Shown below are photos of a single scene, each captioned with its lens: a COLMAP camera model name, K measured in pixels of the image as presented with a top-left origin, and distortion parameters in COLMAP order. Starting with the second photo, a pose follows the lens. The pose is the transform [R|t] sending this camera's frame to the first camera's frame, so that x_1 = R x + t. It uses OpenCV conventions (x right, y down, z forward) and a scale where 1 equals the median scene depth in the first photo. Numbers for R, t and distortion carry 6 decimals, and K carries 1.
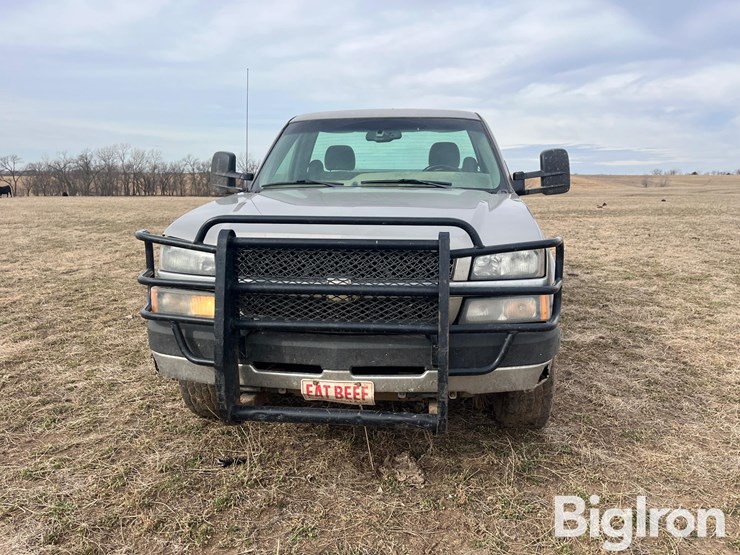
lens RADIAL K [[557.5, 0, 378.0], [0, 557.5, 285.4], [0, 0, 1]] dist [0.074678, -0.092396]
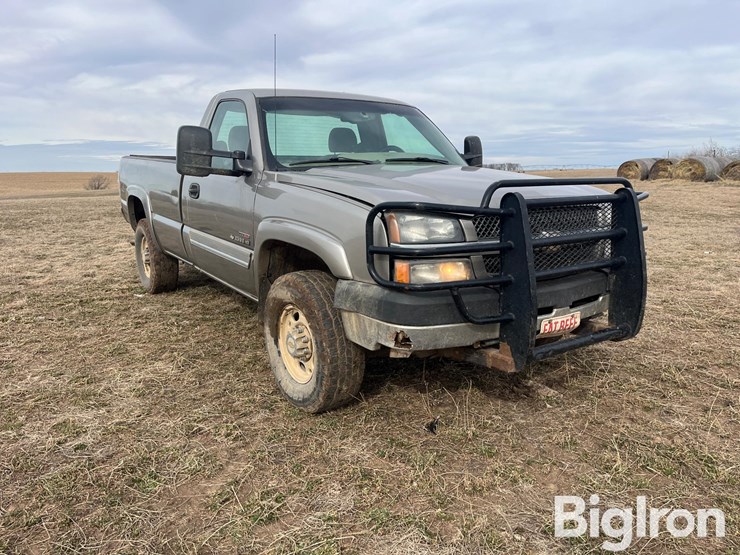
lens RADIAL K [[570.2, 0, 383.4], [0, 570.2, 280.9], [0, 0, 1]] dist [0.004657, 0.001378]
pose [[0.745462, -0.130408, 0.653667, -1.002280], [0.135438, 0.989851, 0.043020, -0.009073], [-0.652643, 0.056462, 0.755559, 0.272672]]
